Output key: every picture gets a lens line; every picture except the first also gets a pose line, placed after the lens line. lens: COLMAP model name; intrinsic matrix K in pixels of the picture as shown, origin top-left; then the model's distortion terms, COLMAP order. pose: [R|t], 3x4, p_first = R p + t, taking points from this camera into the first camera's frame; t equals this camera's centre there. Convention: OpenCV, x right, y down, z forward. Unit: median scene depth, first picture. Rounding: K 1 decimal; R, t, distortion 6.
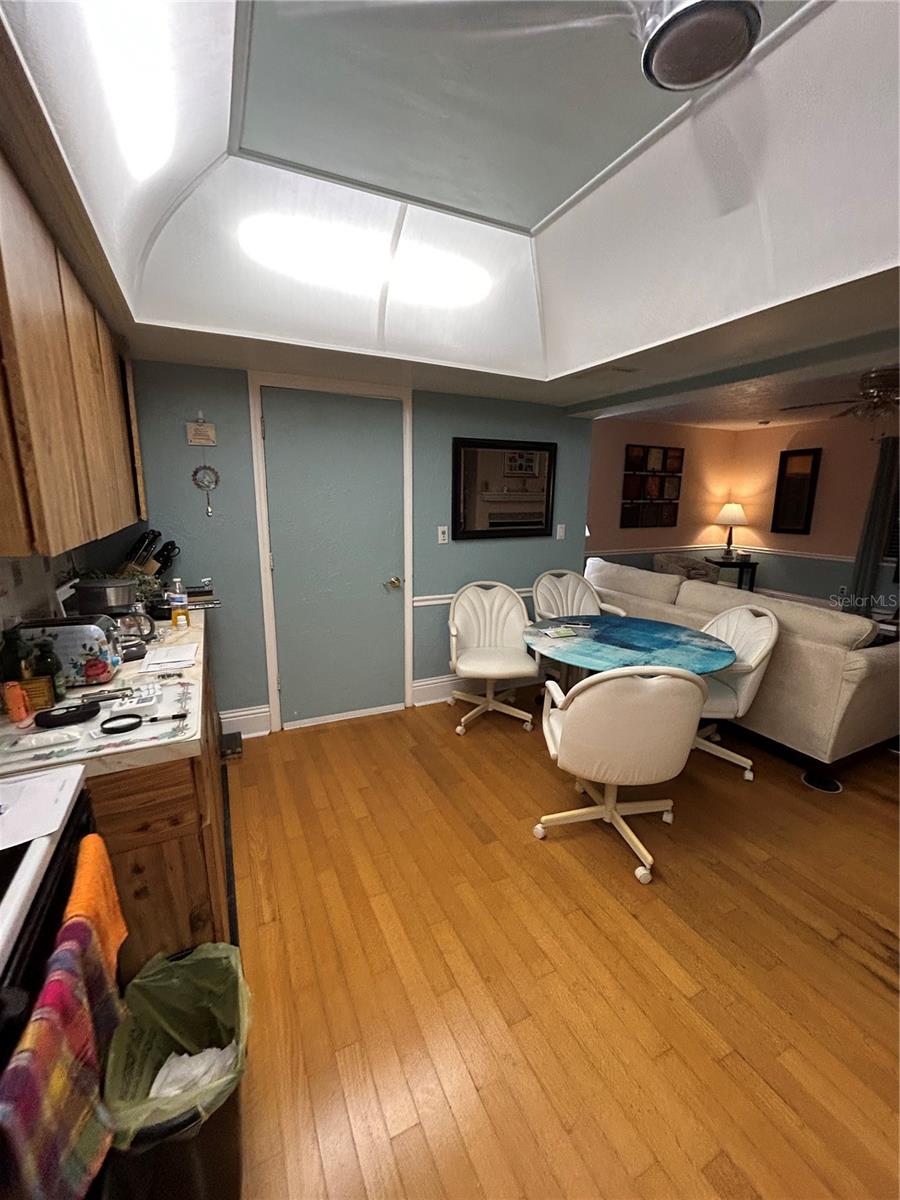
lens RADIAL K [[487.5, 0, 450.0], [0, 487.5, 600.0], [0, 0, 1]] dist [-0.008508, 0.005557]
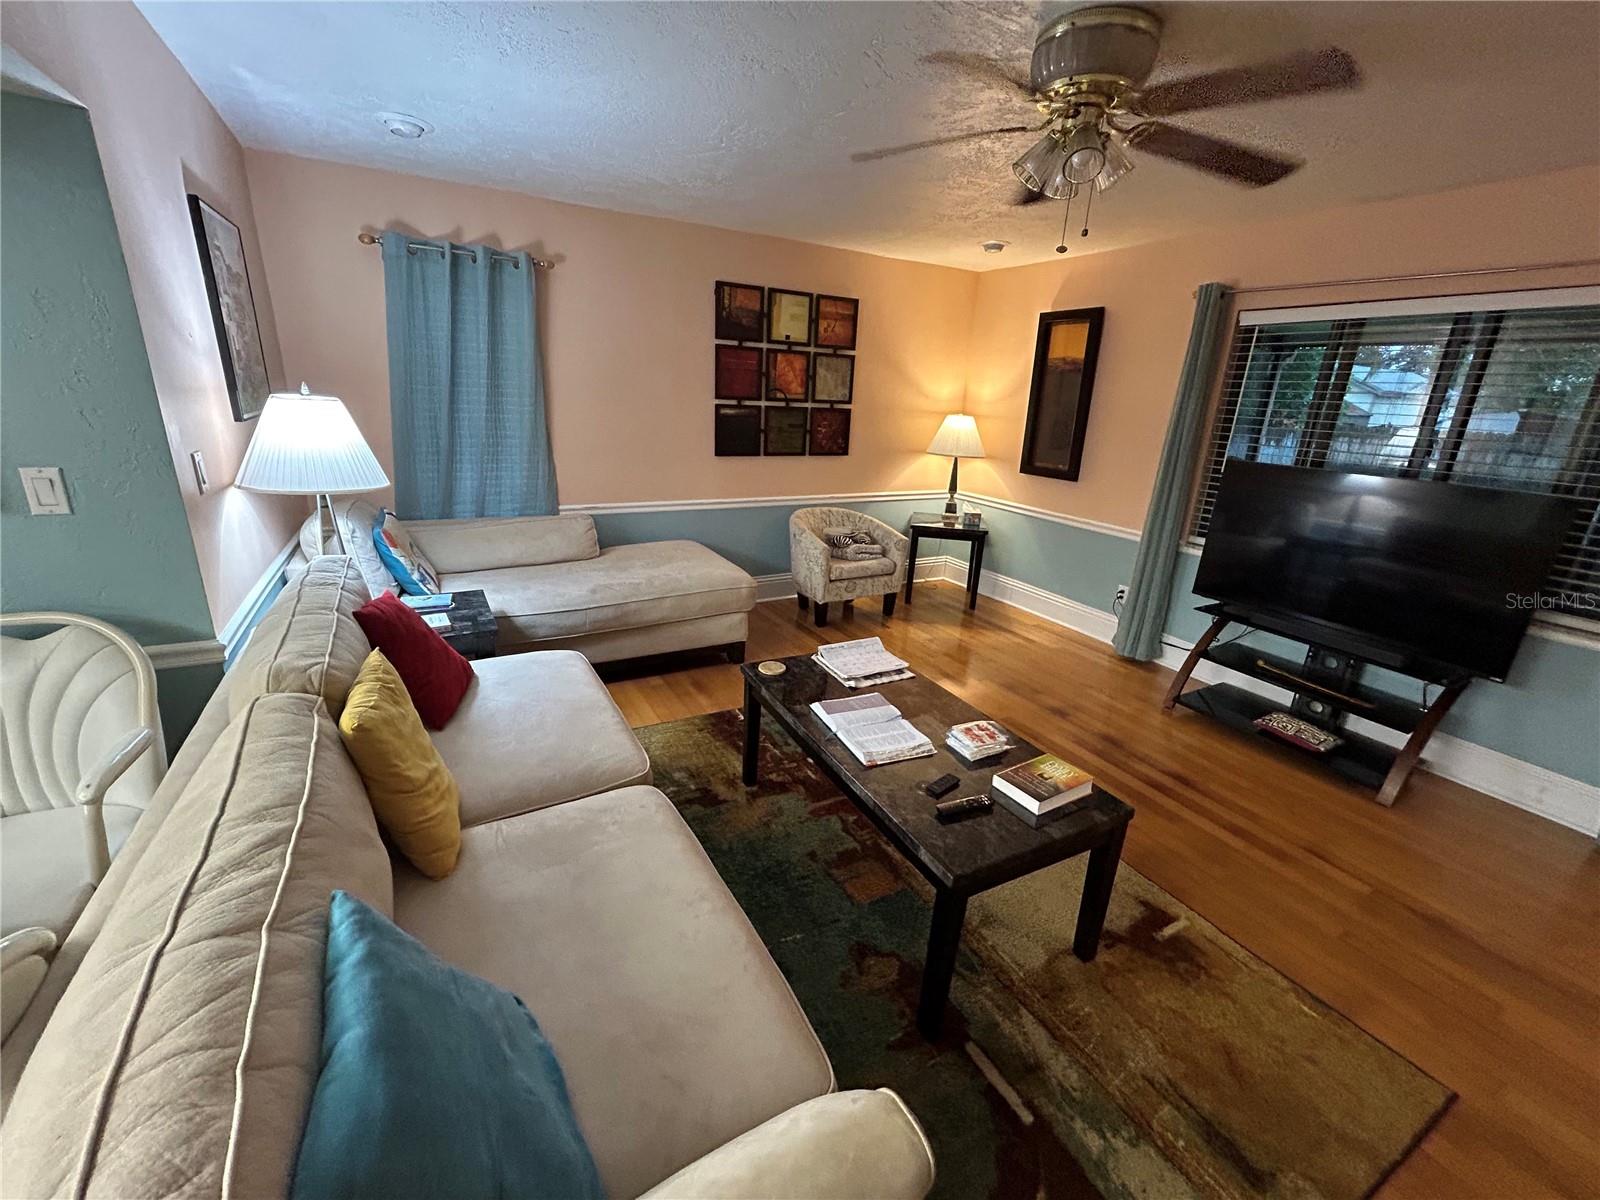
lens RADIAL K [[654.4, 0, 800.0], [0, 654.4, 600.0], [0, 0, 1]] dist [-0.000423, -0.000067]
pose [[0.997779, 0.019005, 0.063839, 0.450920], [-0.025583, 0.994262, 0.103870, -0.082804], [-0.061499, -0.105272, 0.992540, 0.350605]]
